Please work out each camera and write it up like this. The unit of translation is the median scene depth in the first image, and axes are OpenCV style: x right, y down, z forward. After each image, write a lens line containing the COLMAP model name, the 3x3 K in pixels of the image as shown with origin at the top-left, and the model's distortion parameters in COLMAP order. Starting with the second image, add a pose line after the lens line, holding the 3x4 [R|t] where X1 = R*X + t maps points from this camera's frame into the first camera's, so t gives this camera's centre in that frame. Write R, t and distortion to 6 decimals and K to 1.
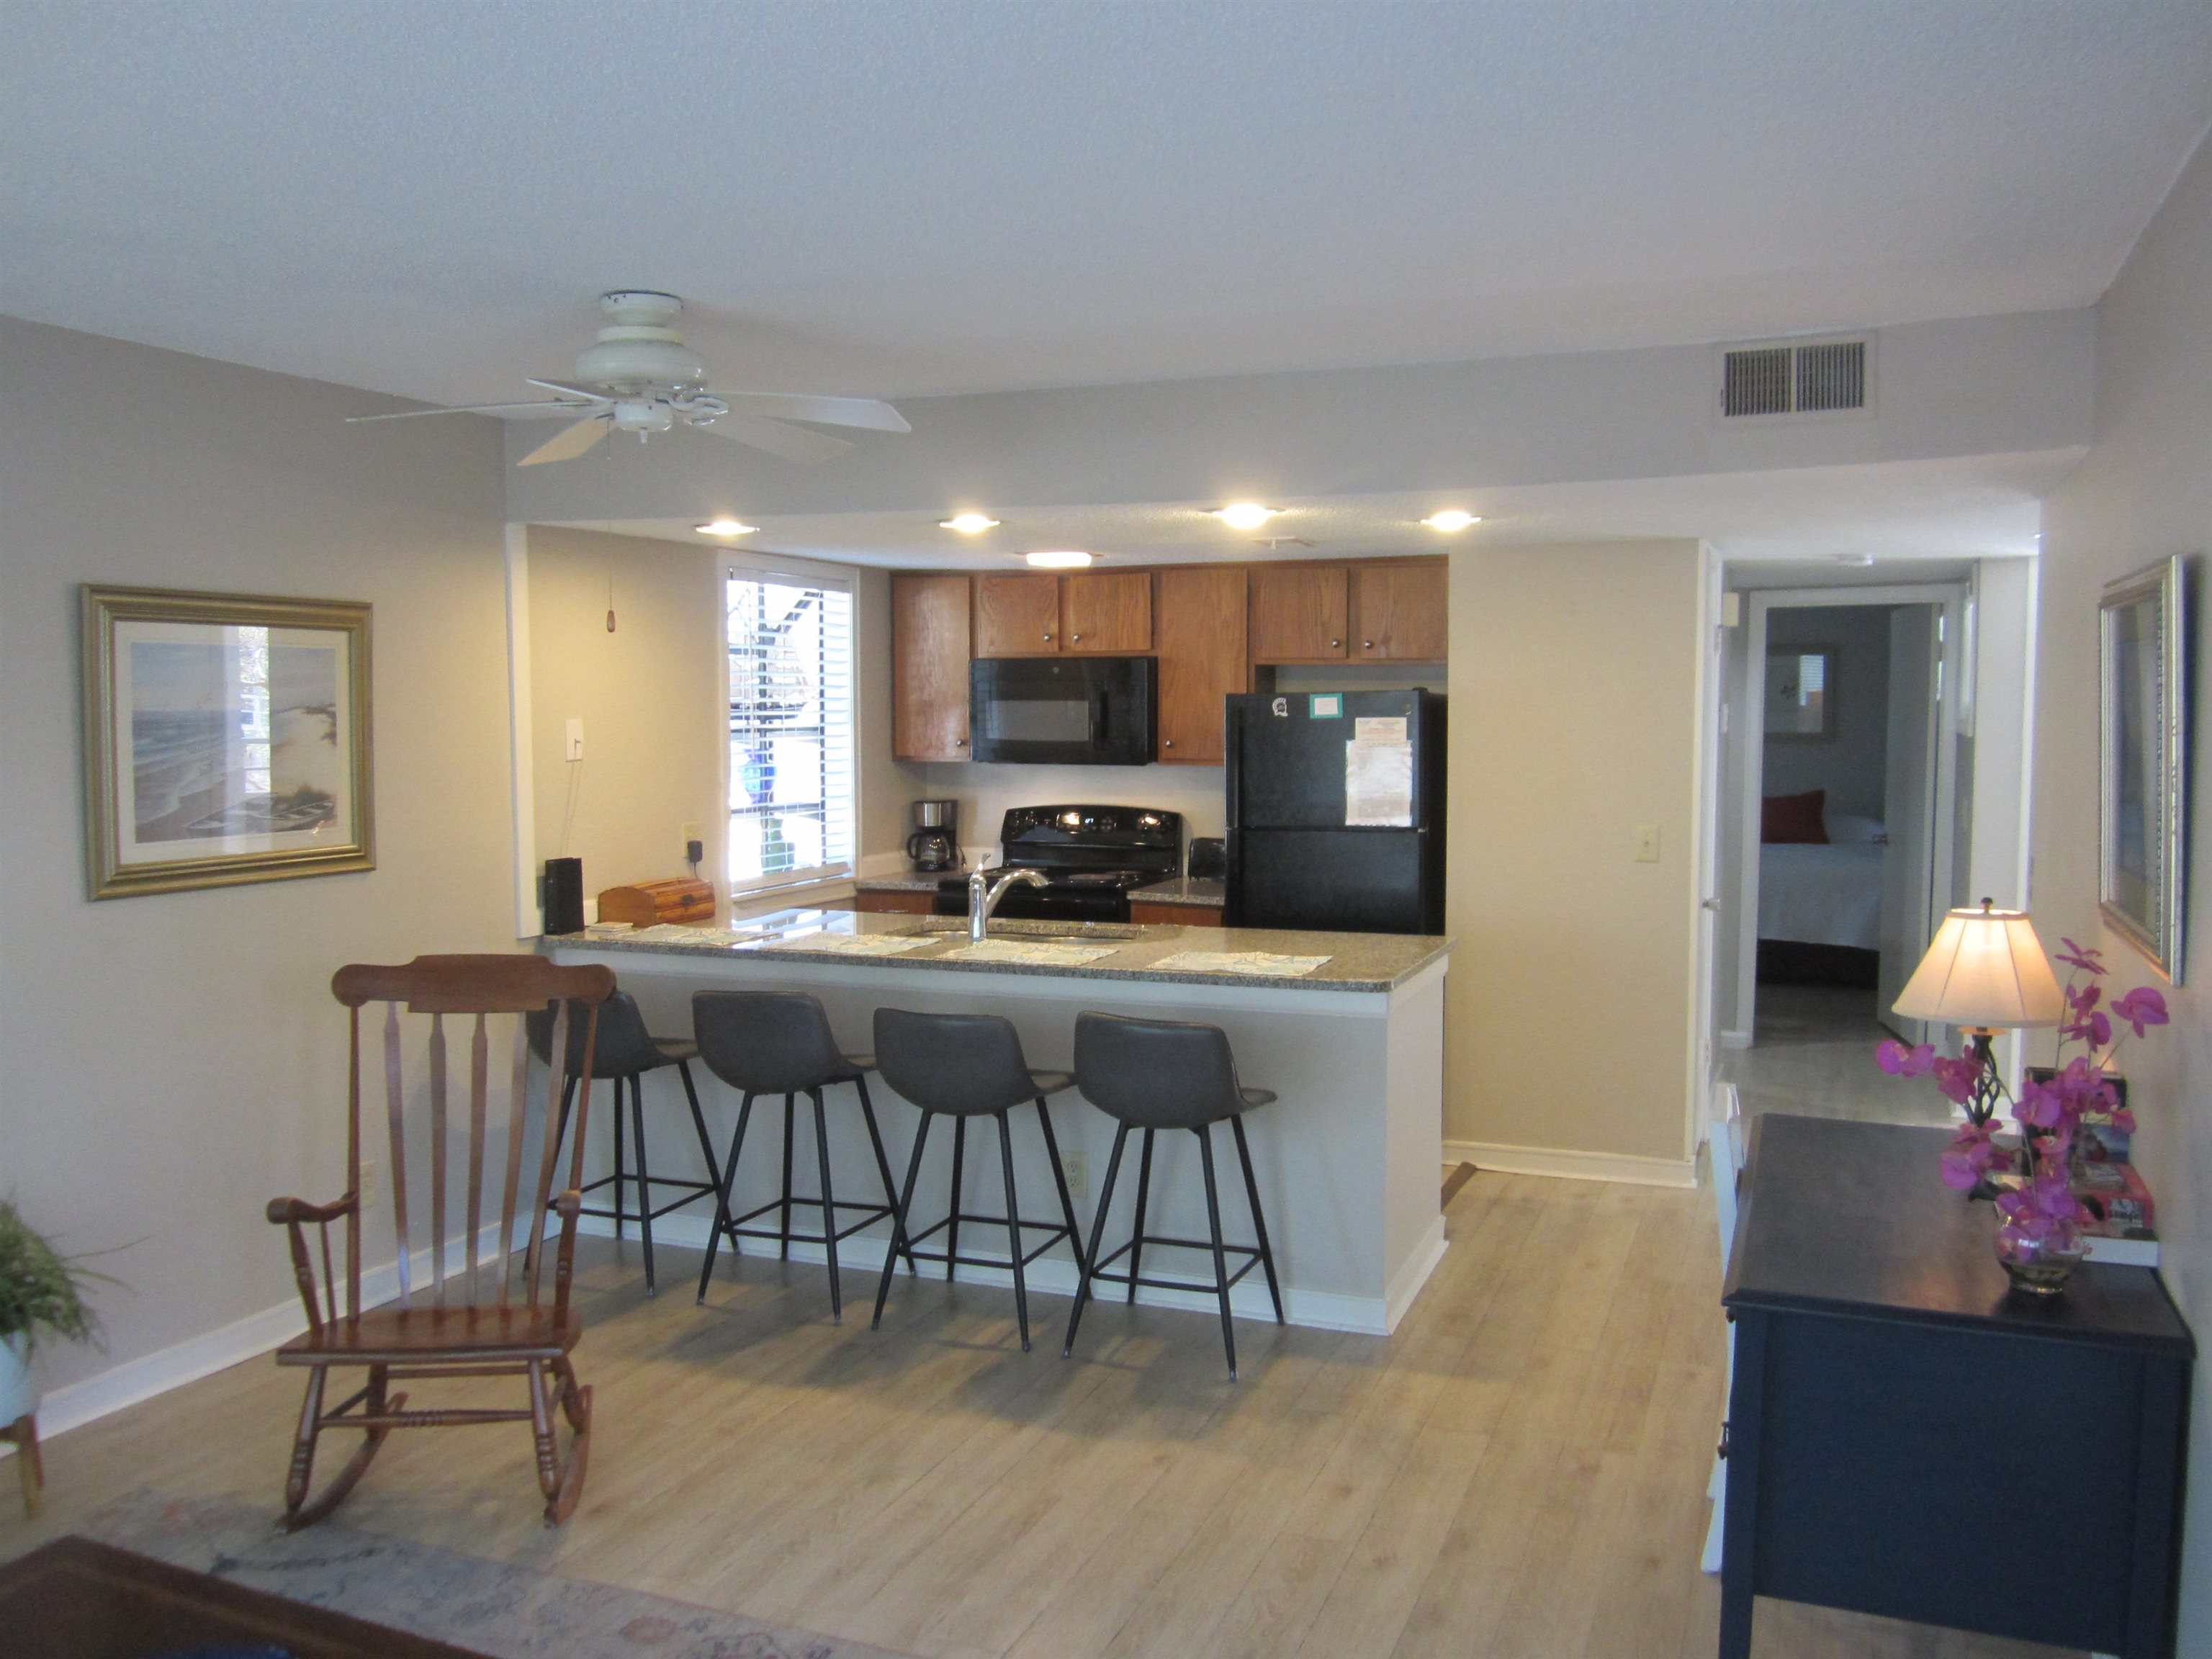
lens RADIAL K [[1817.4, 0, 1091.2], [0, 1817.4, 849.1], [0, 0, 1]] dist [-0.067760, 0.048241]
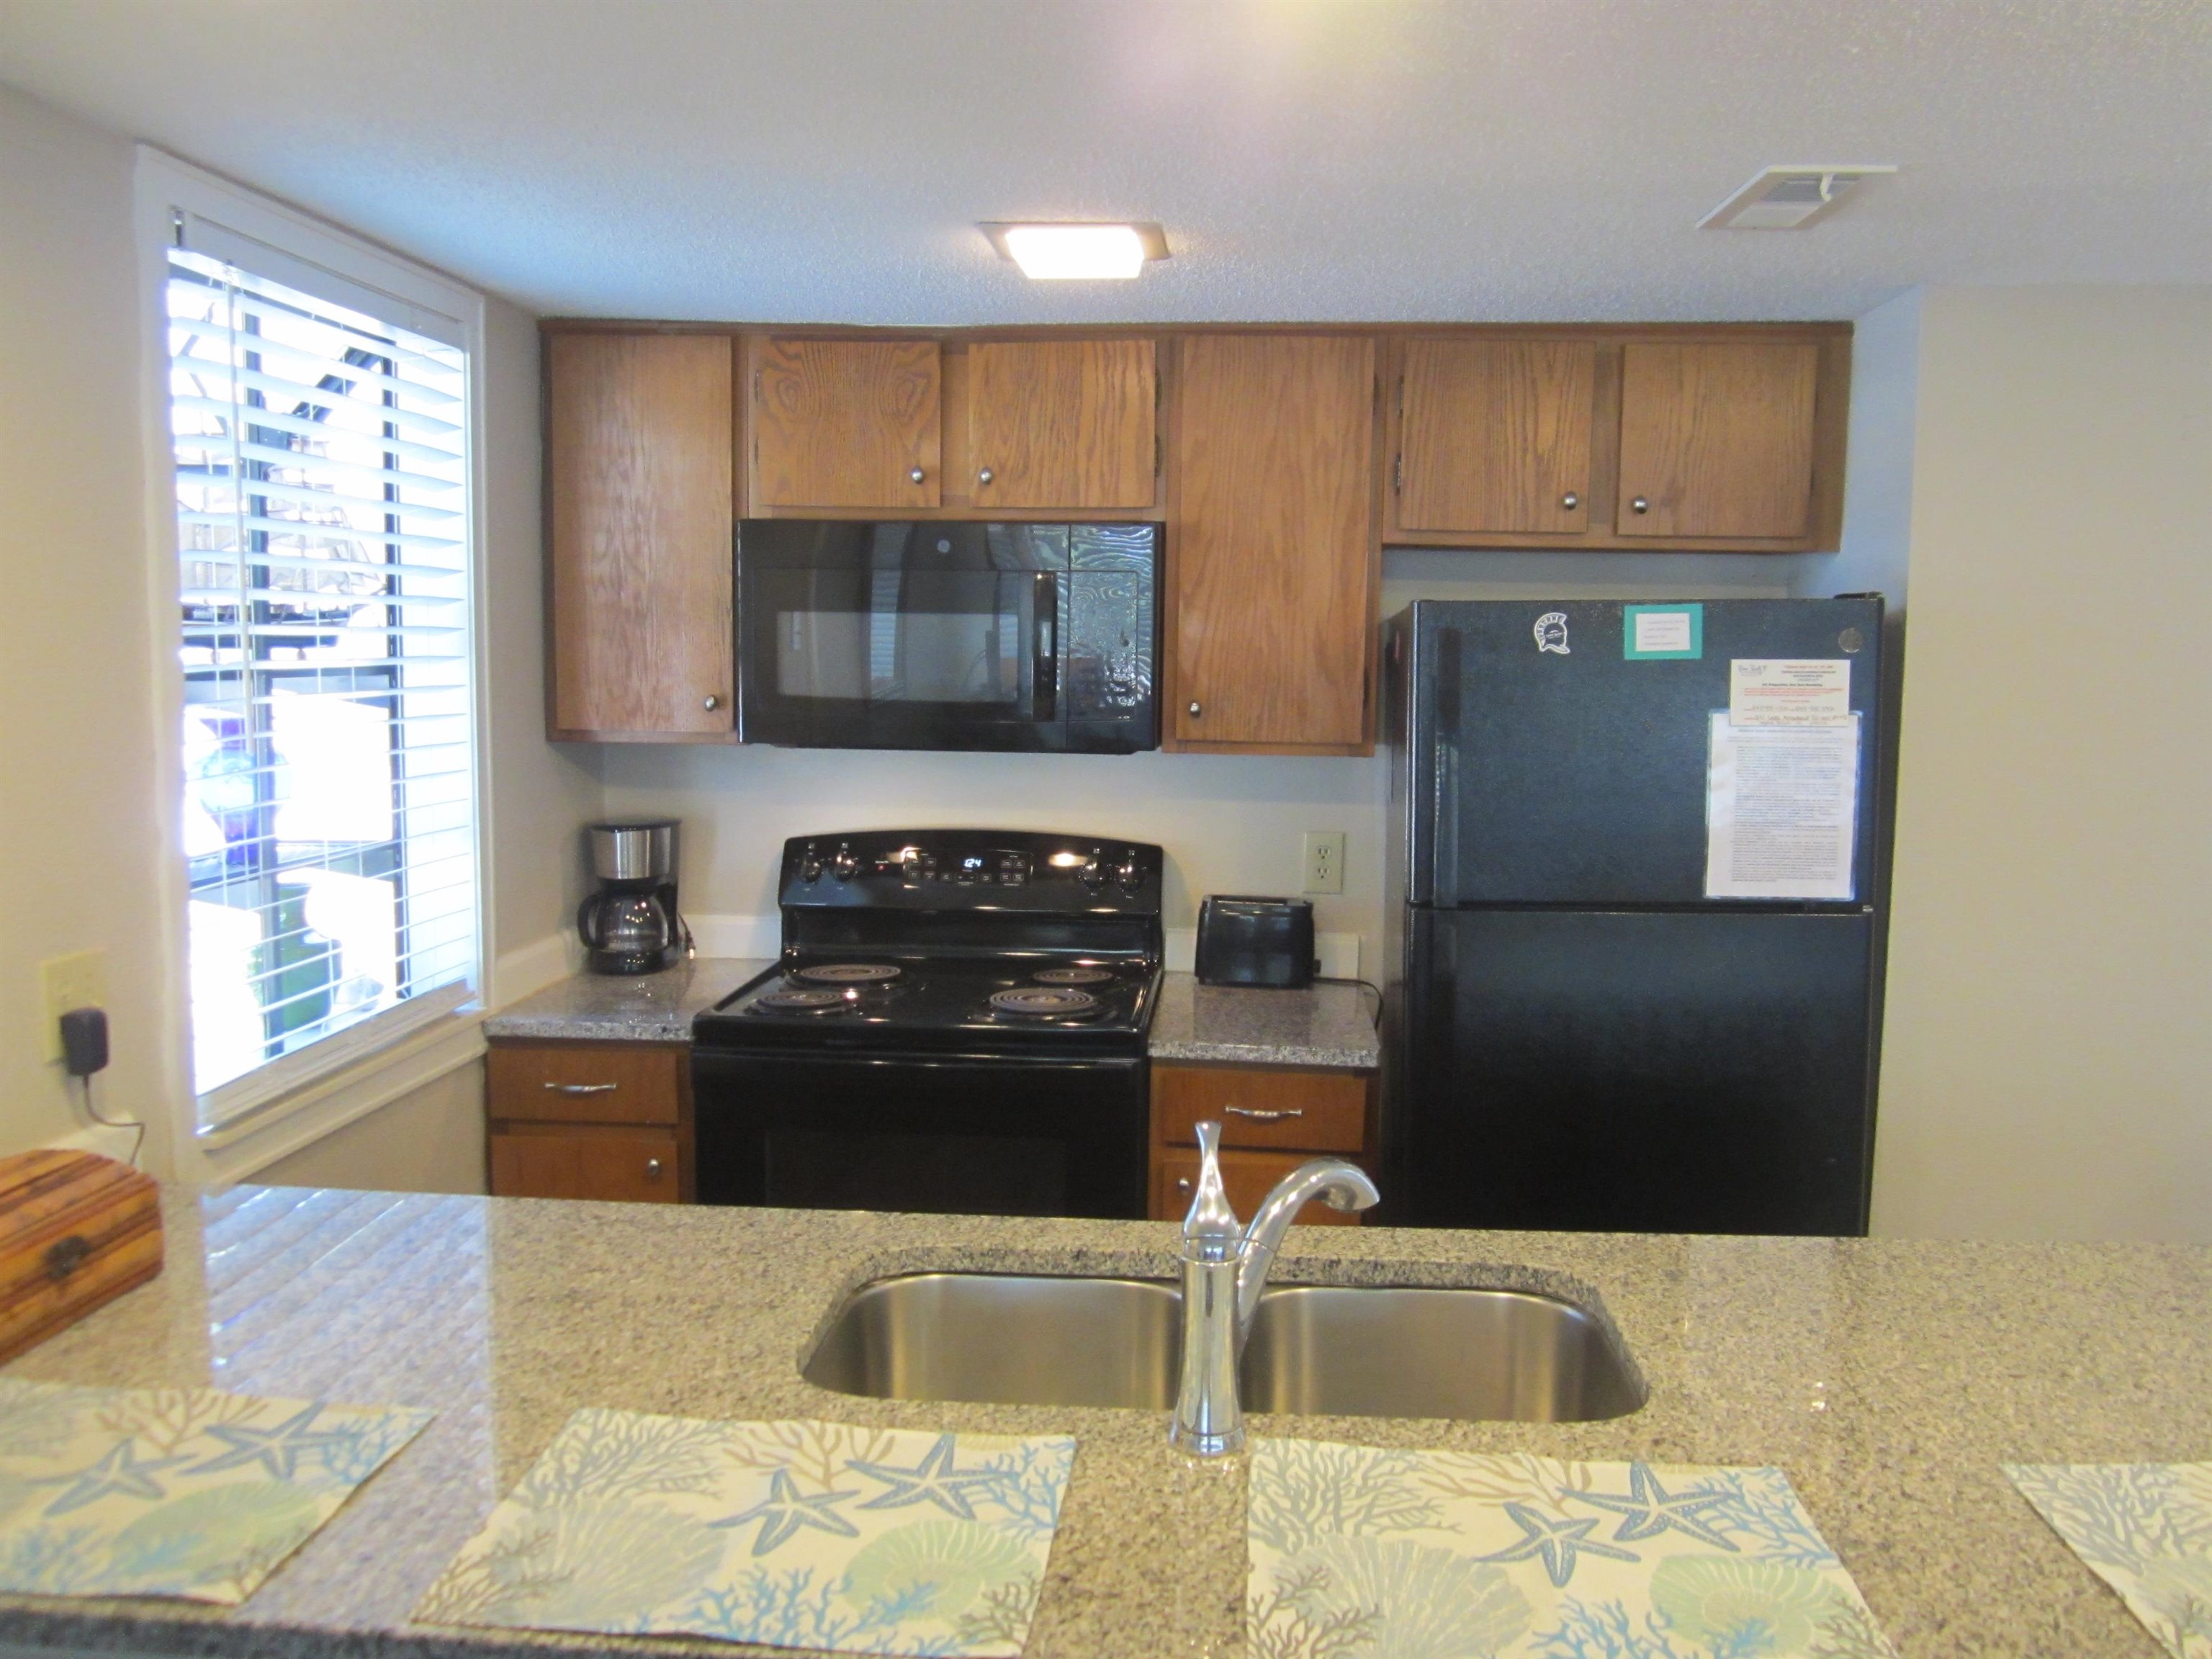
lens RADIAL K [[1821.3, 0, 1080.4], [0, 1821.3, 845.4], [0, 0, 1]] dist [-0.027004, -0.003422]
pose [[0.955499, -0.020146, 0.294307, -0.122152], [0.010419, 0.999348, 0.034583, -0.038512], [-0.294812, -0.029978, 0.955085, 0.546589]]
